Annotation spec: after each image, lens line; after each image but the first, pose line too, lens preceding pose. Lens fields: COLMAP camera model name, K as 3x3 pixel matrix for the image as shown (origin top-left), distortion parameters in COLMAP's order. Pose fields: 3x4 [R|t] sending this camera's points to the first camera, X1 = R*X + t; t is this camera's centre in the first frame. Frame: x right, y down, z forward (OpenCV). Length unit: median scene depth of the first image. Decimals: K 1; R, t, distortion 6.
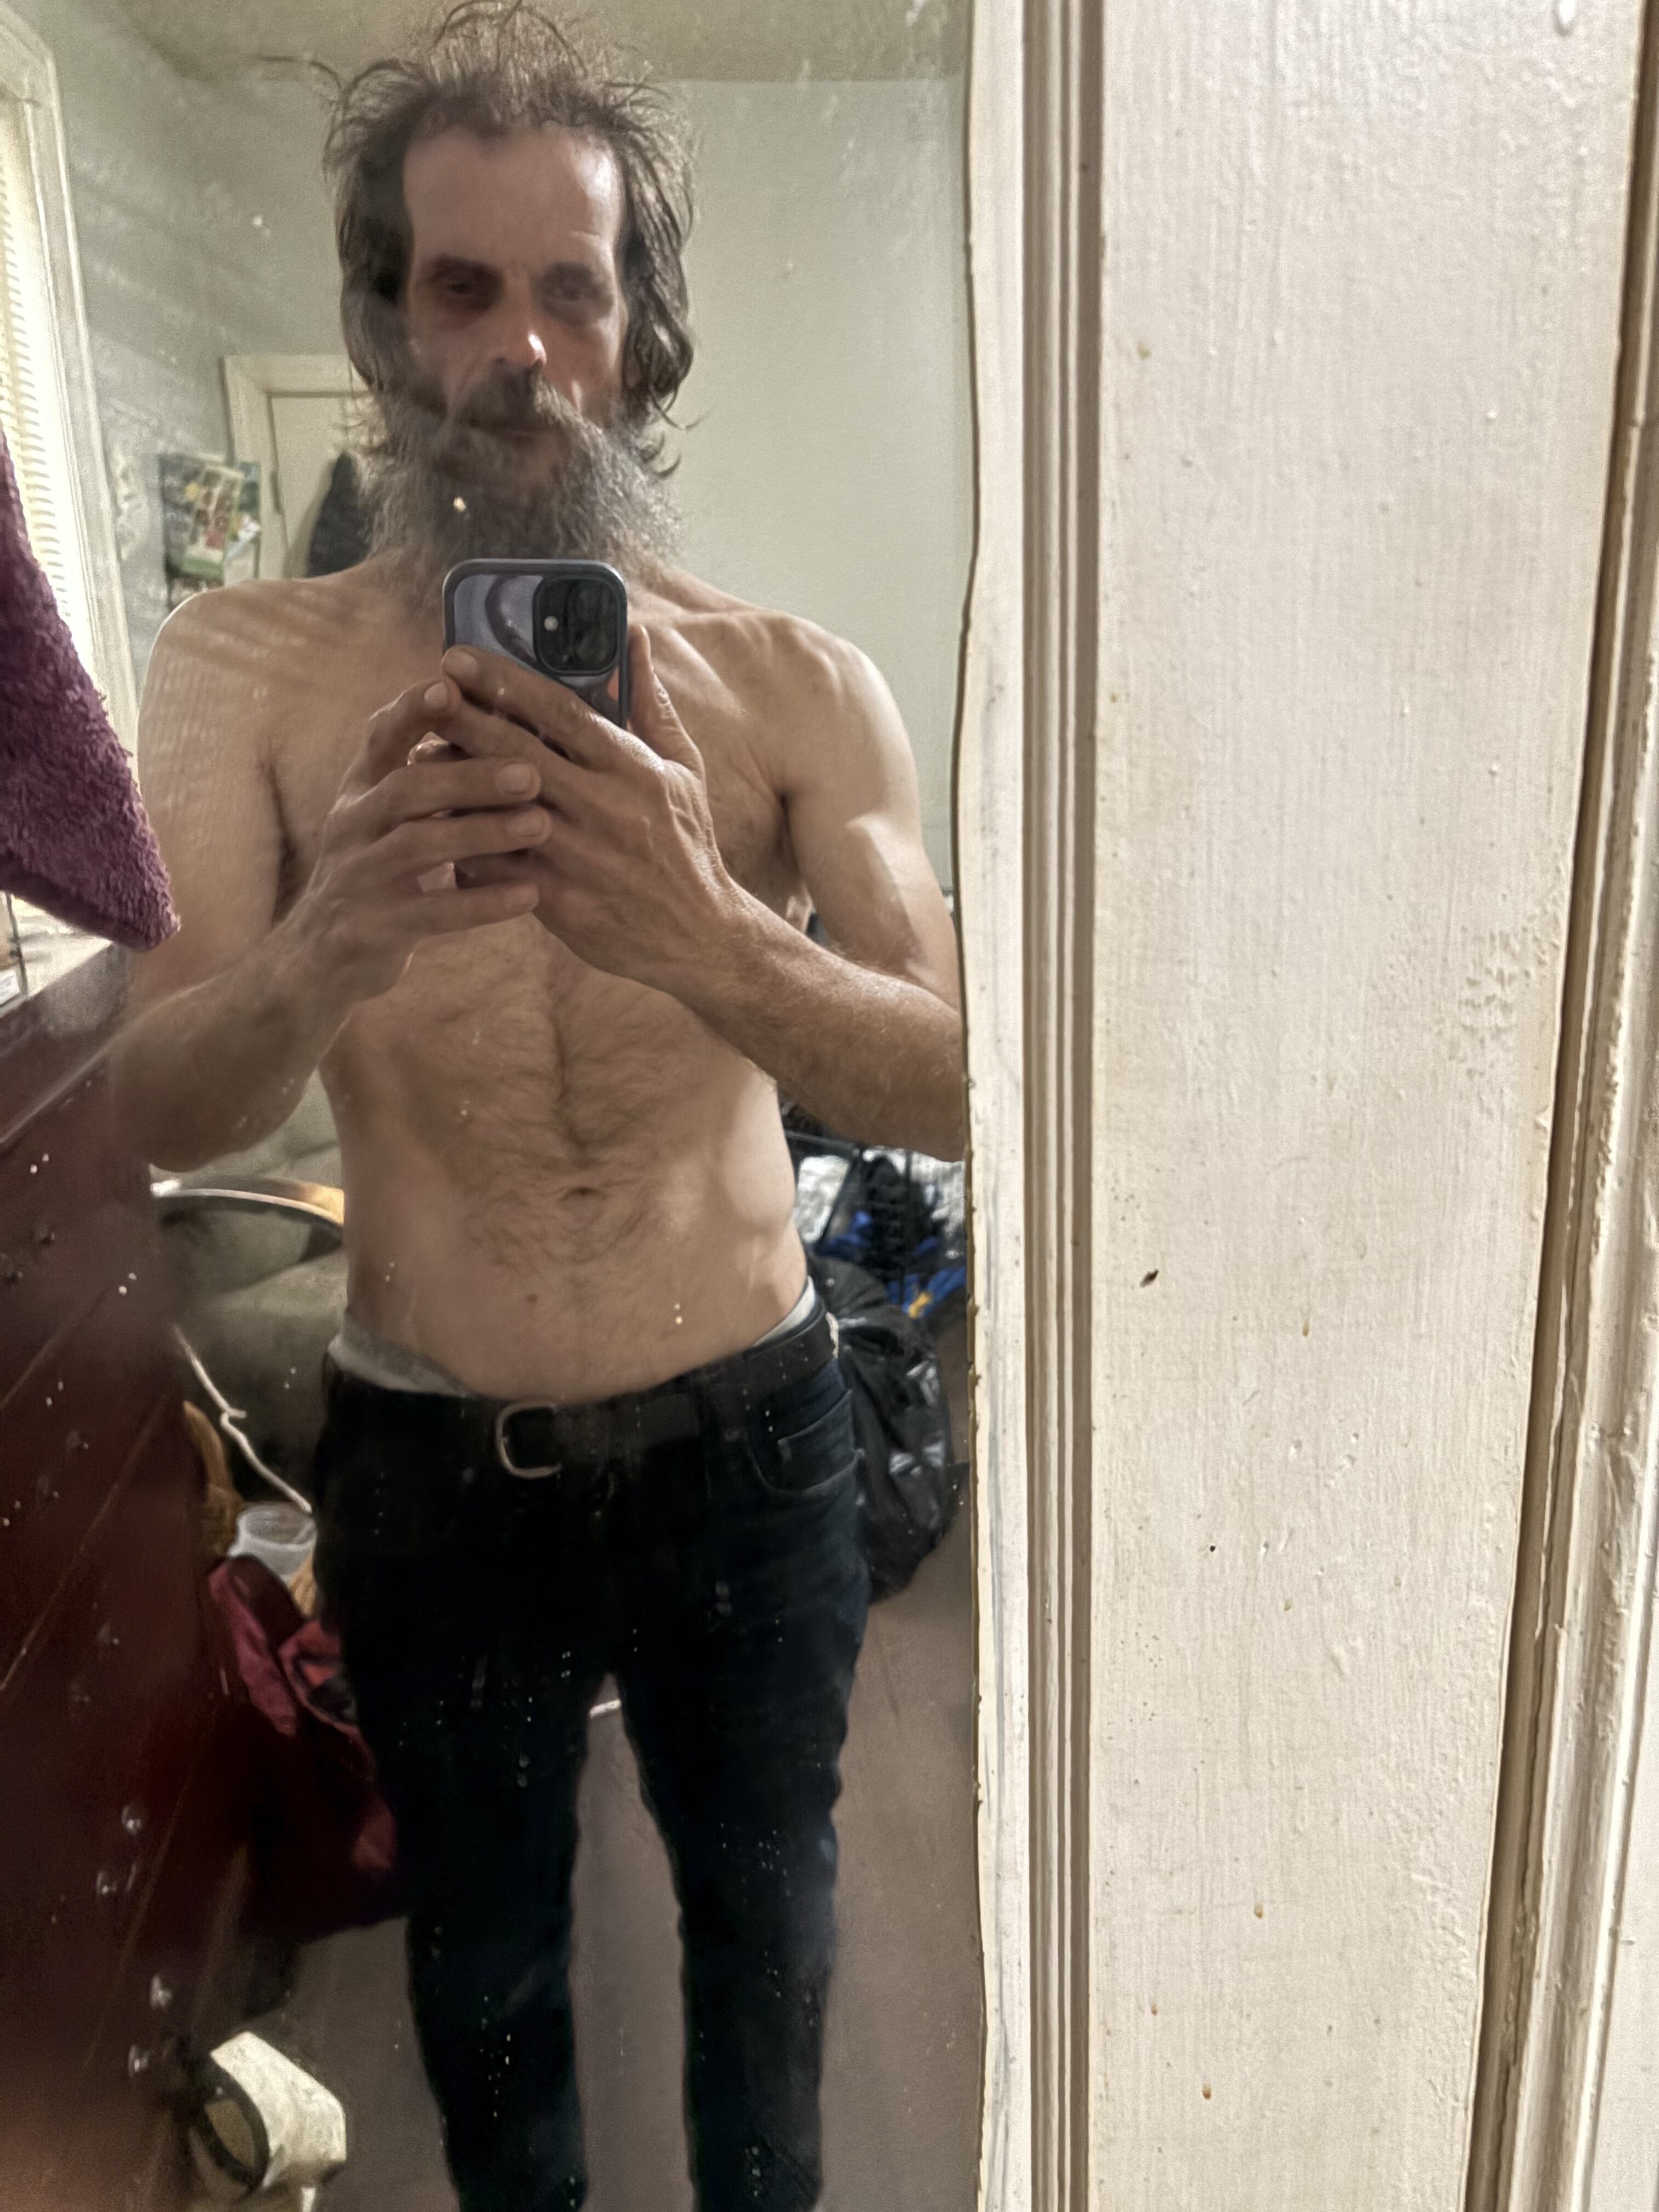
lens RADIAL K [[1698.6, 0, 820.8], [0, 1698.6, 1107.6], [0, 0, 1]] dist [0.055333, -0.013917]
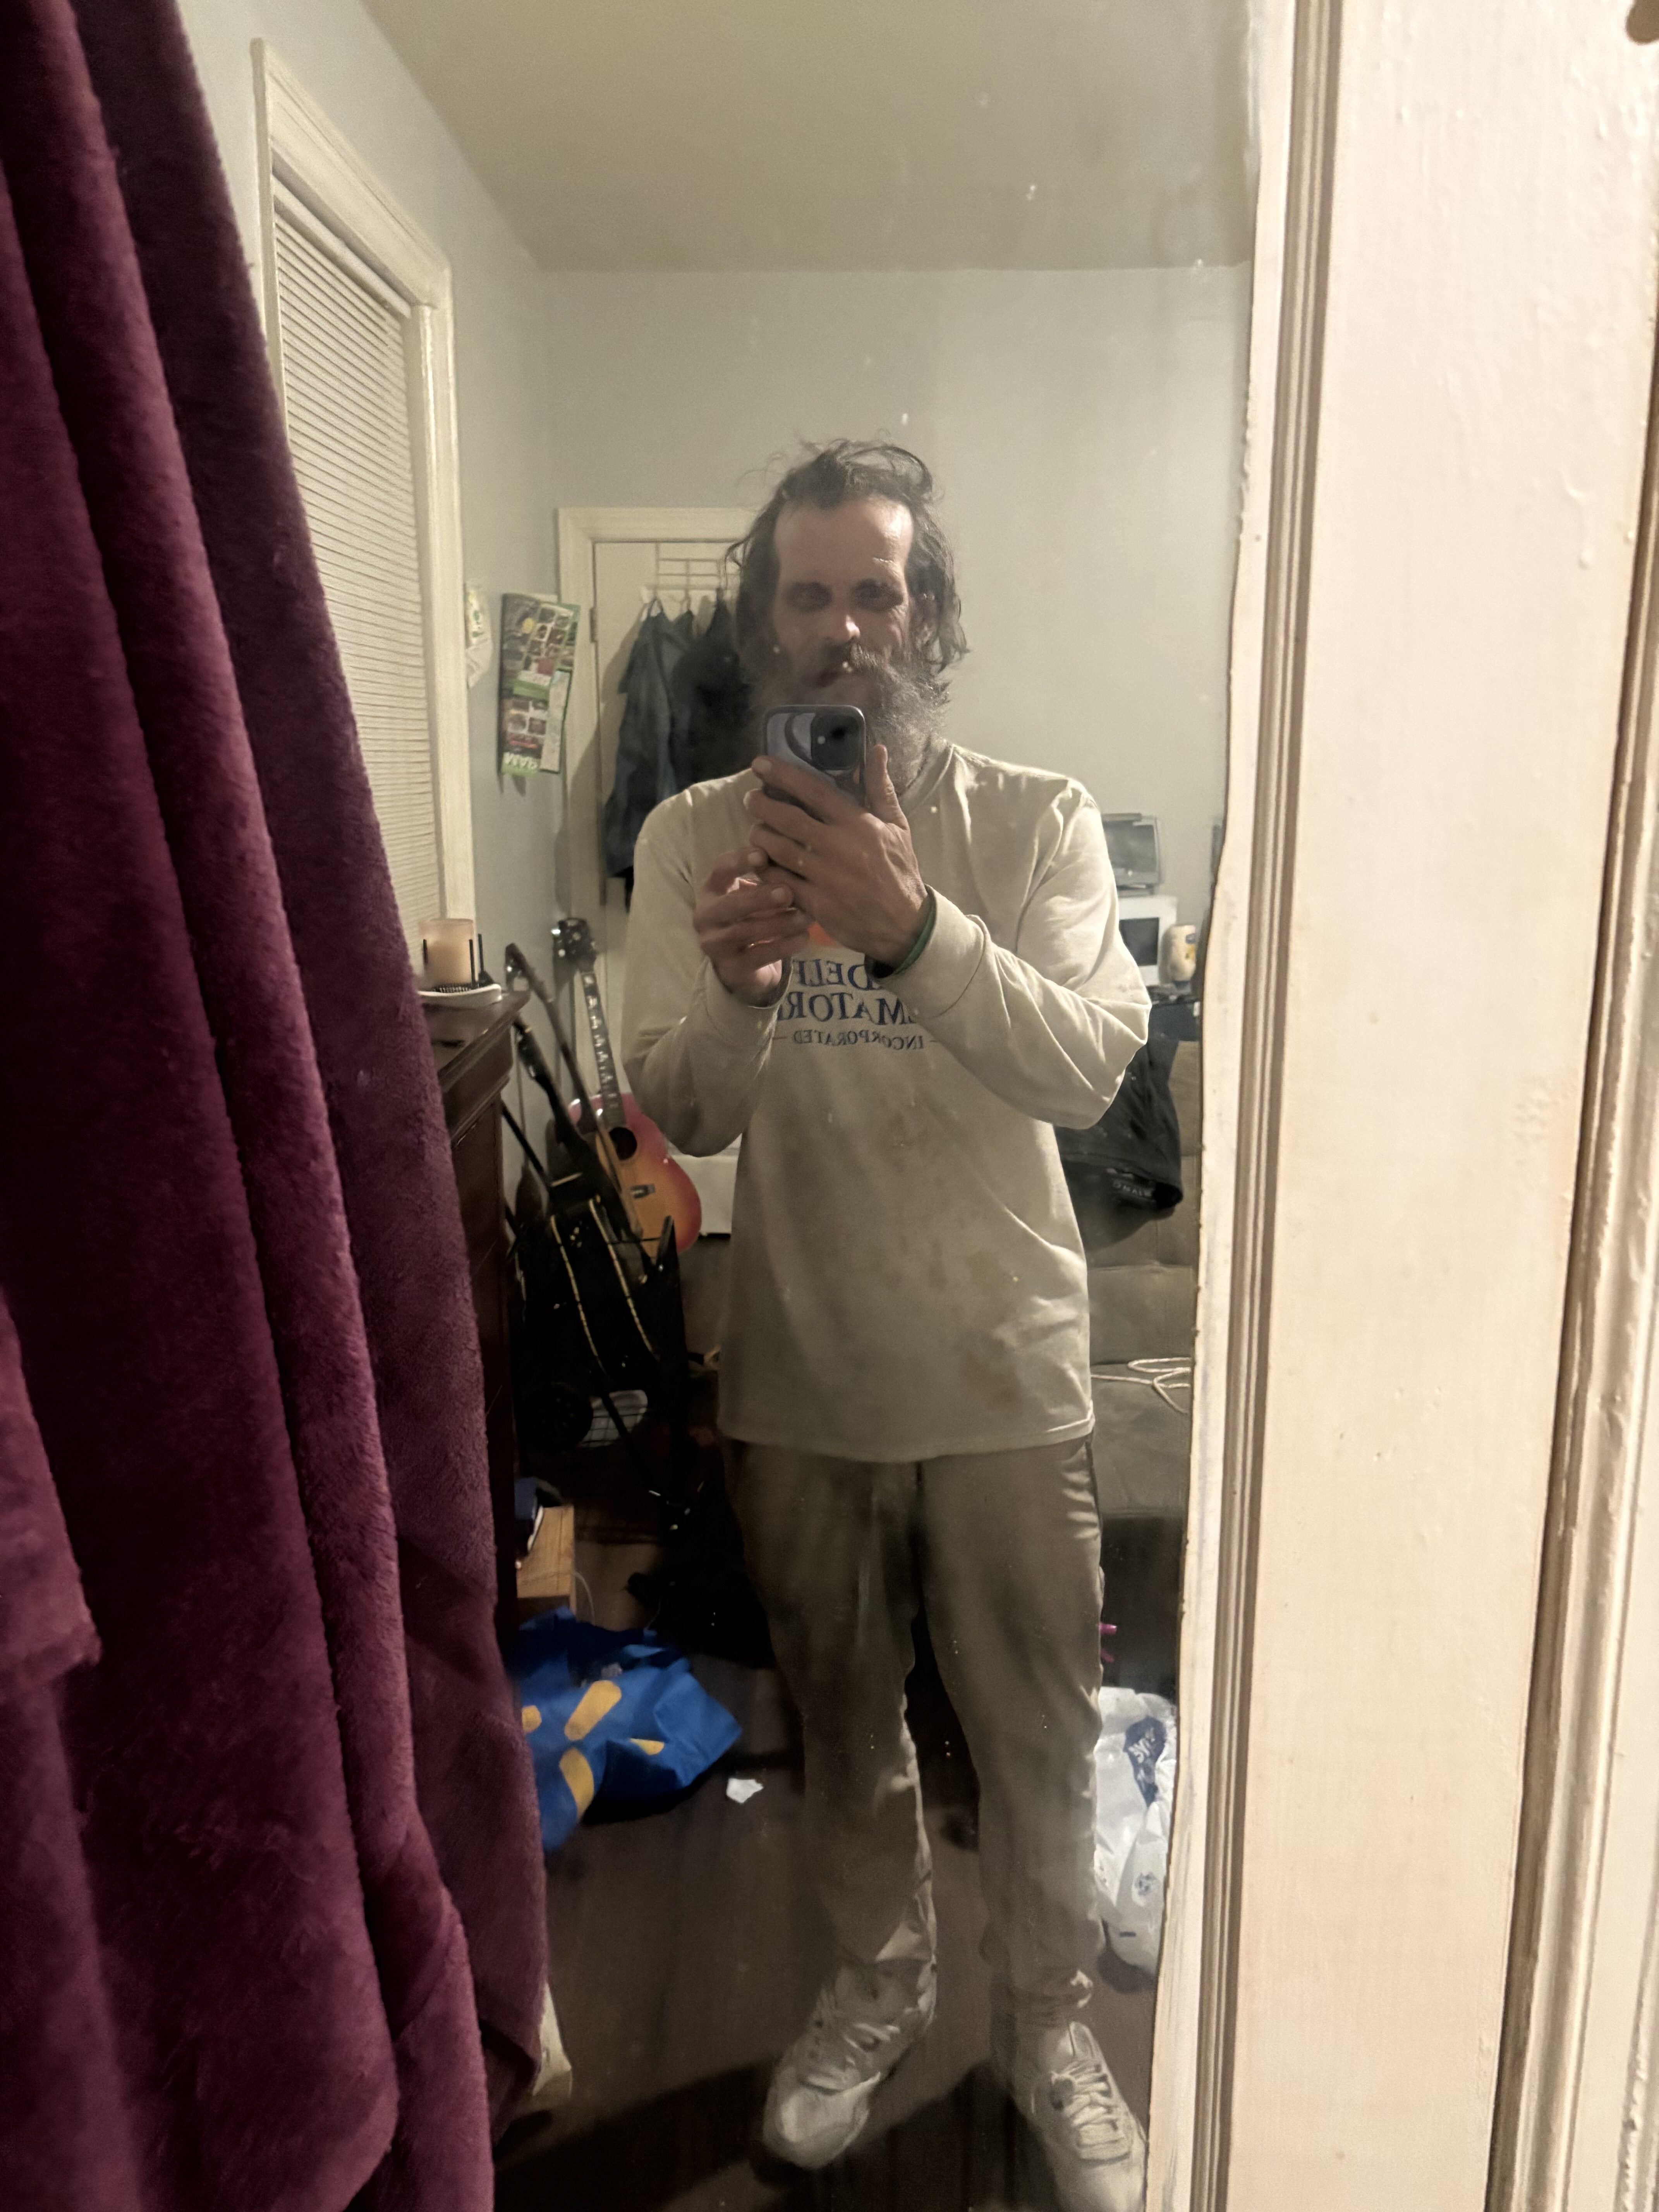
lens RADIAL K [[1698.6, 0, 851.3], [0, 1698.6, 1119.1], [0, 0, 1]] dist [0.055333, -0.013917]
pose [[0.992903, 0.057902, -0.103881, -0.068263], [-0.062611, 0.997126, -0.042656, 0.040269], [0.101113, 0.048857, 0.993675, -0.569420]]
